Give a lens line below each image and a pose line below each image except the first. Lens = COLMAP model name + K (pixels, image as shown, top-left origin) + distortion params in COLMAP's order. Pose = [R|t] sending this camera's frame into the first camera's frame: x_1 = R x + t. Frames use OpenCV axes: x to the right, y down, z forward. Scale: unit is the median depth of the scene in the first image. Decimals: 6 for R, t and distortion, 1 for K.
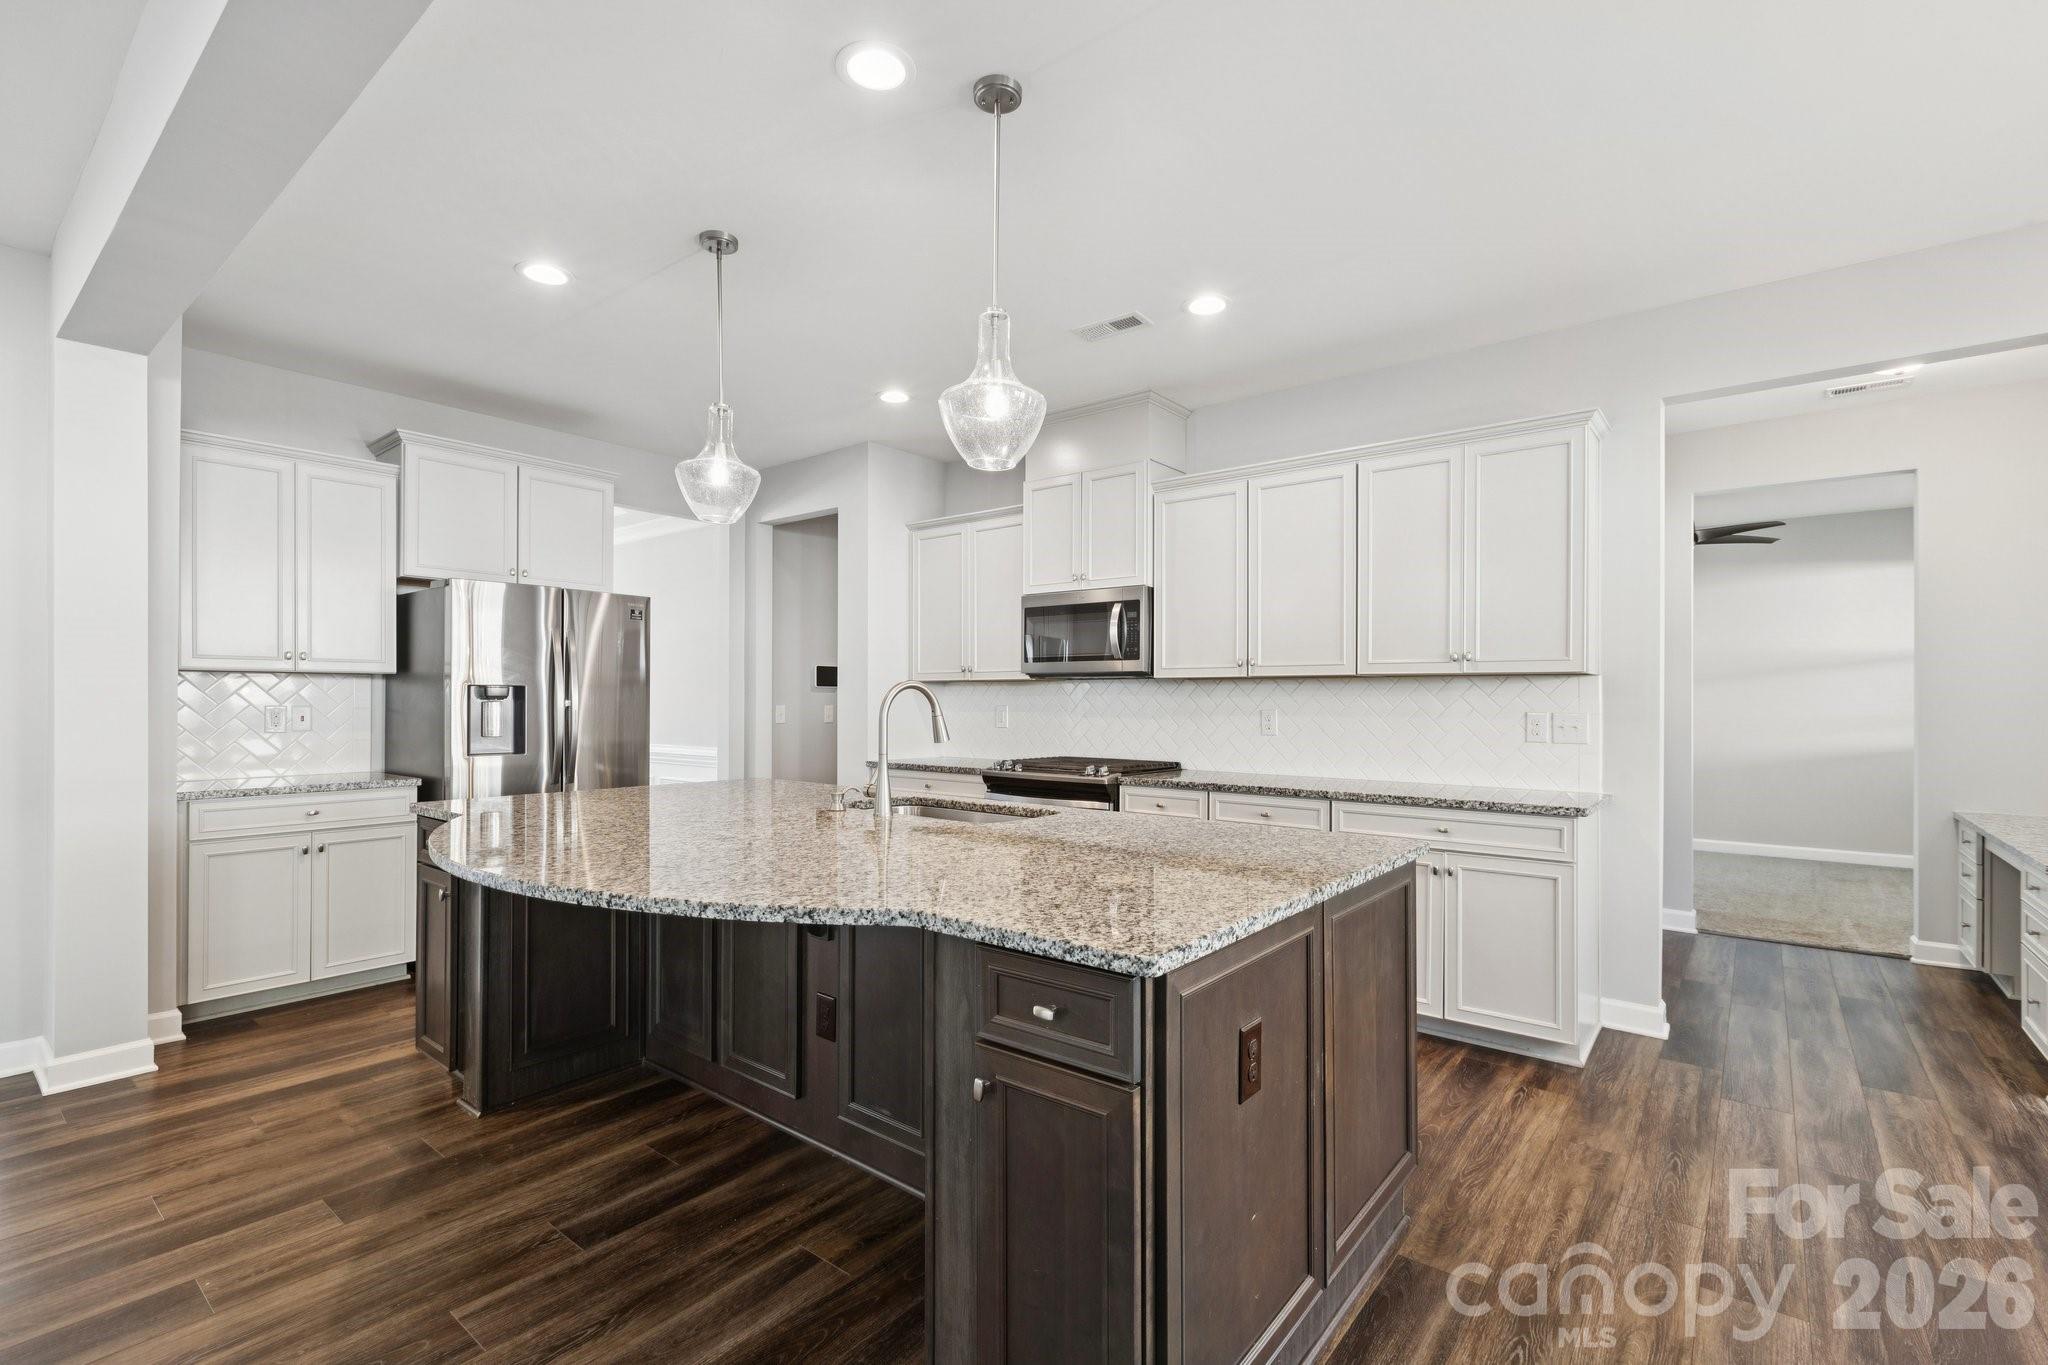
lens RADIAL K [[932.5, 0, 1024.7], [0, 932.5, 702.3], [0, 0, 1]] dist [-0.036165, 0.000112]
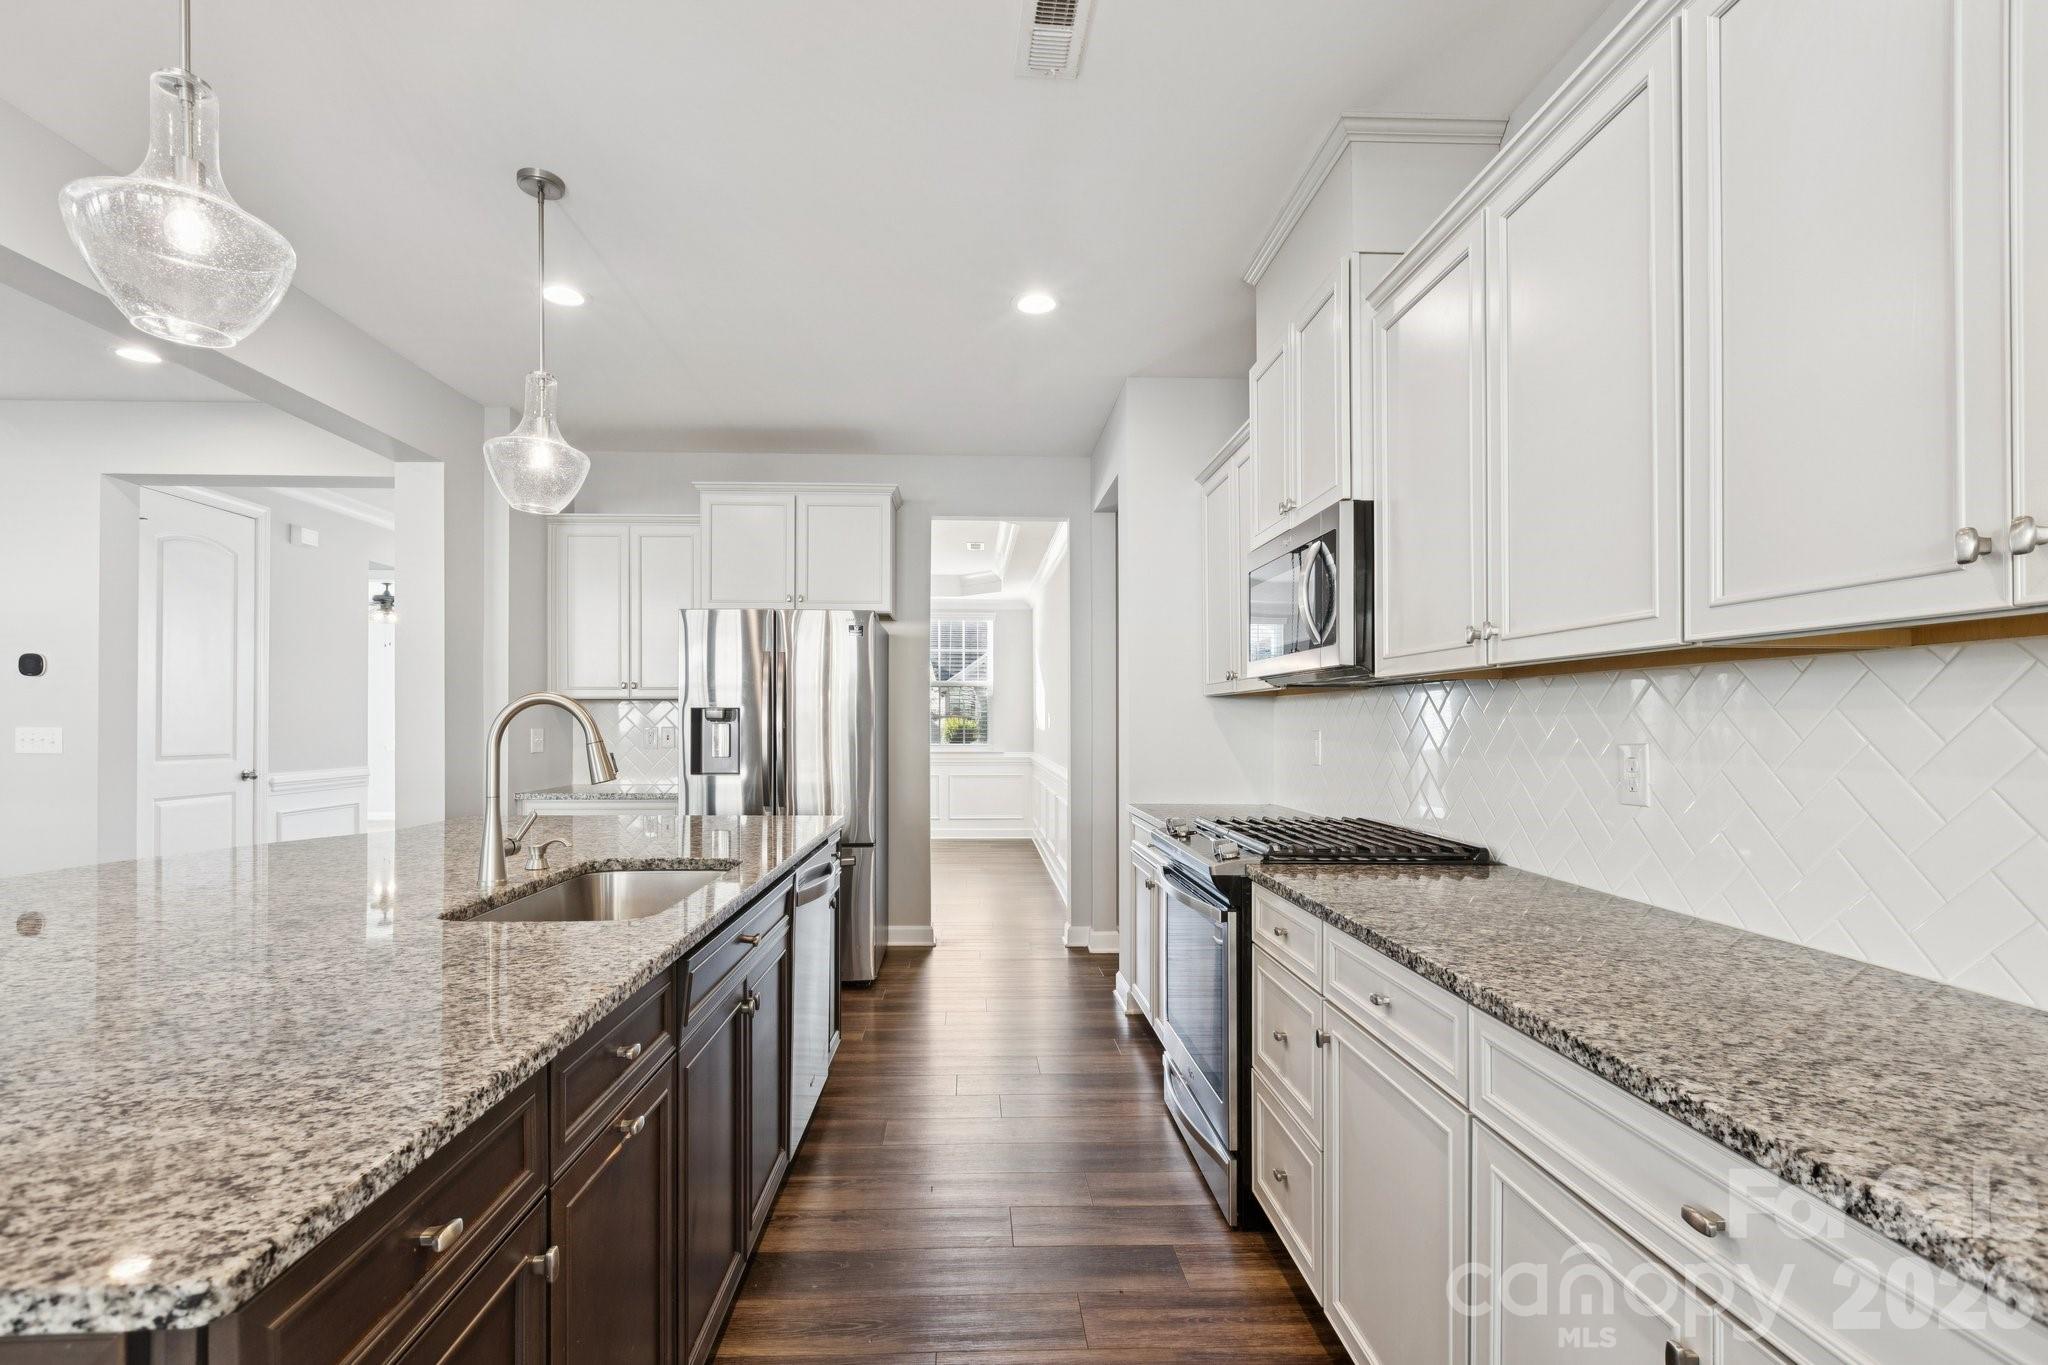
lens RADIAL K [[924.4, 0, 994.6], [0, 924.4, 718.1], [0, 0, 1]] dist [0.001909, 0.000296]
pose [[0.652963, -0.004869, -0.757374, 0.420295], [0.000658, 0.999983, -0.005862, -0.001095], [0.757389, 0.003329, 0.652955, 0.552343]]
